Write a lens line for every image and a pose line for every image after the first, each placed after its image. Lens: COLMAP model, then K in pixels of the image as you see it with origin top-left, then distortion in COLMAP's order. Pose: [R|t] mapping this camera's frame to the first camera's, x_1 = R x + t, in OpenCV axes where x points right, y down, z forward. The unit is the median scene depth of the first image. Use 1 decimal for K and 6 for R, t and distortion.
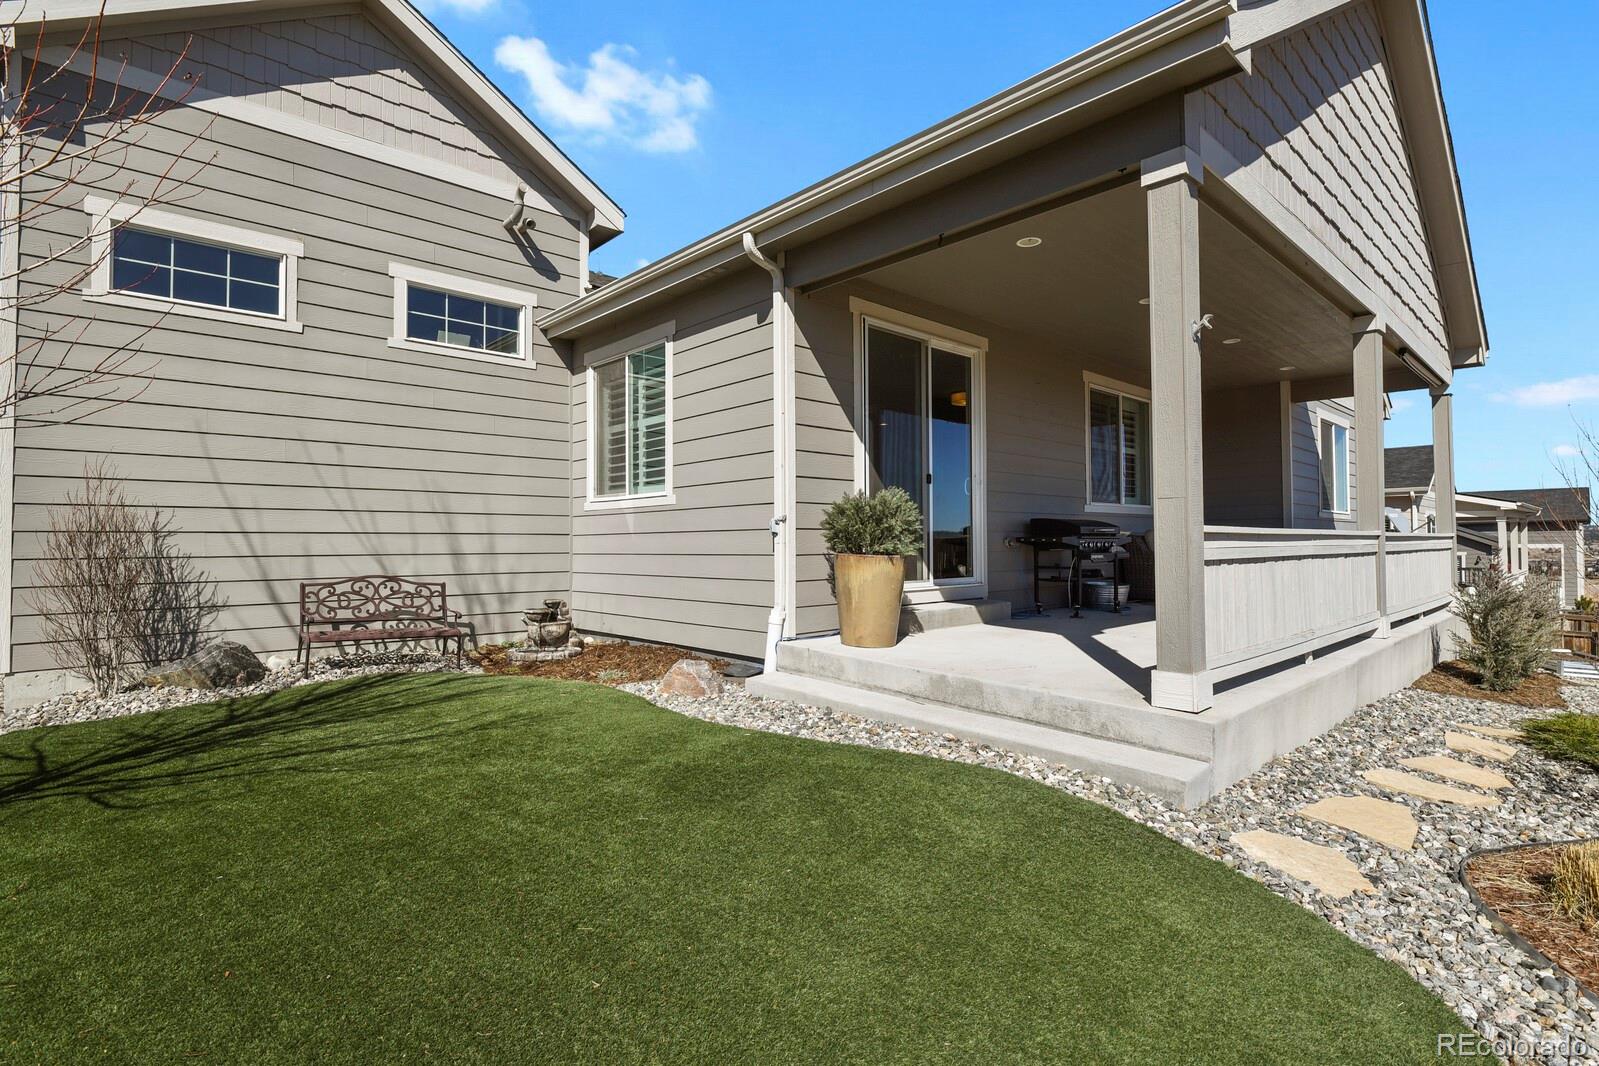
lens RADIAL K [[777.7, 0, 802.1], [0, 777.7, 528.5], [0, 0, 1]] dist [-0.001298, -0.001516]
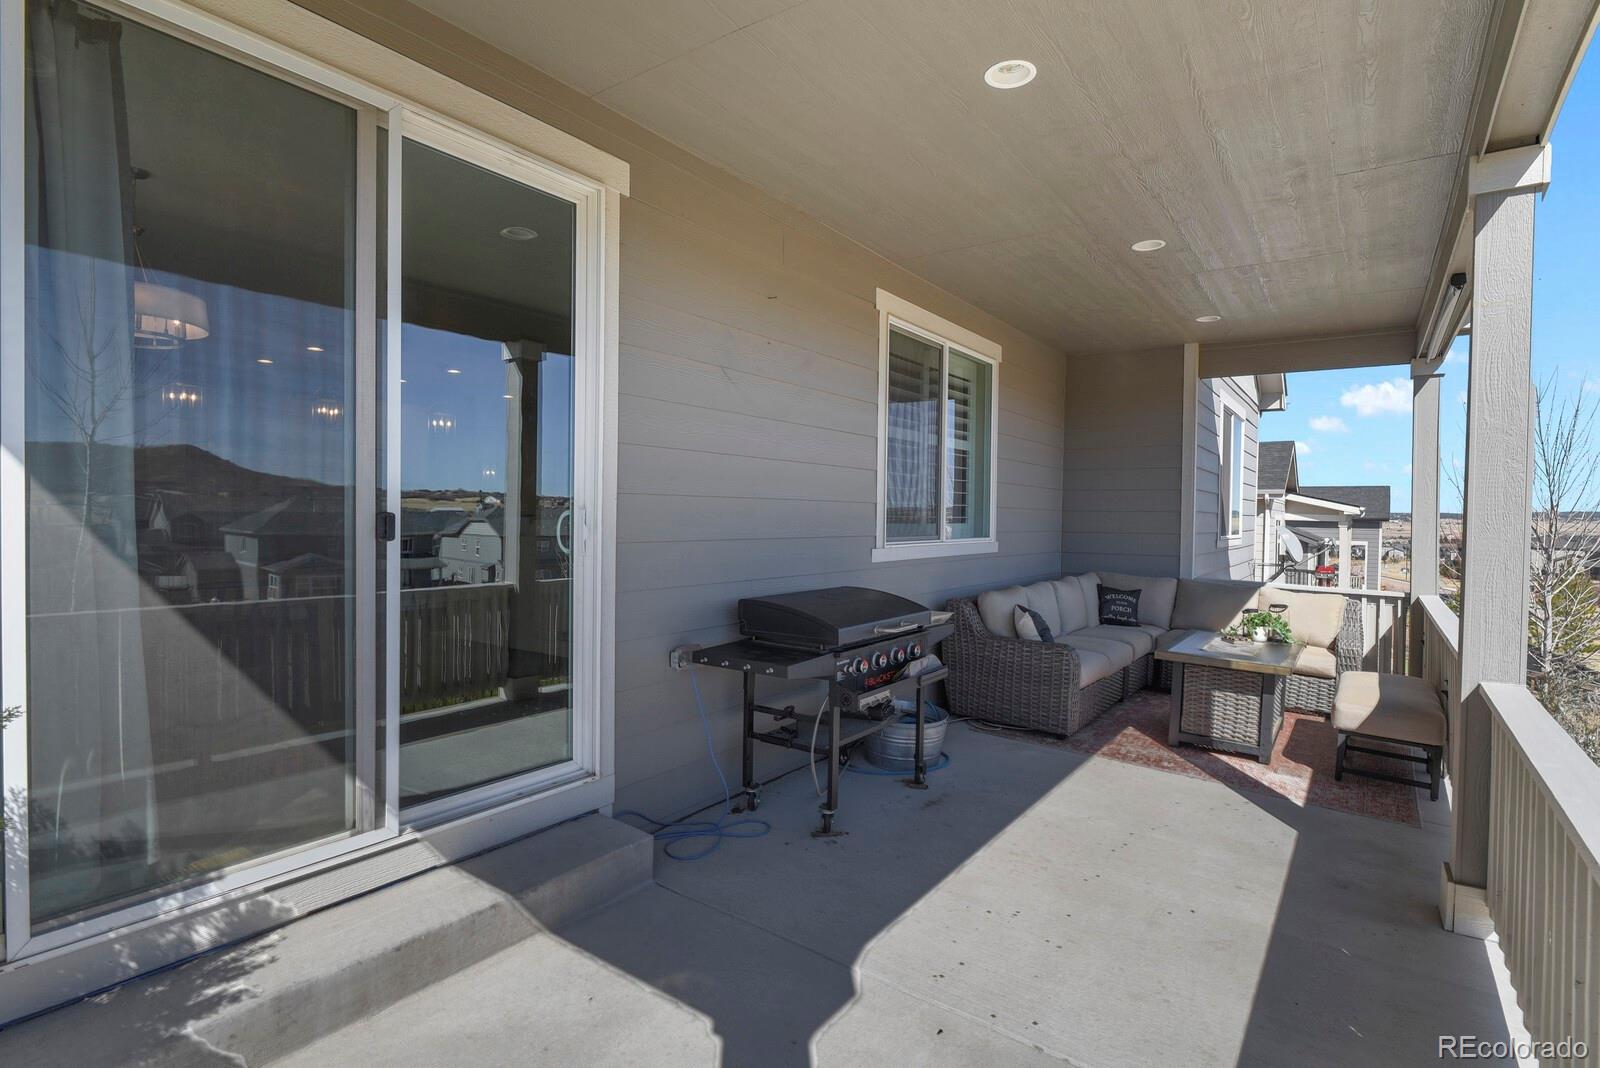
lens RADIAL K [[778.2, 0, 797.7], [0, 778.2, 527.5], [0, 0, 1]] dist [-0.001298, -0.001516]
pose [[0.982626, 0.017206, 0.184799, 0.198507], [-0.024399, 0.999028, 0.036718, -0.057264], [-0.183988, -0.040589, 0.982090, 0.454015]]
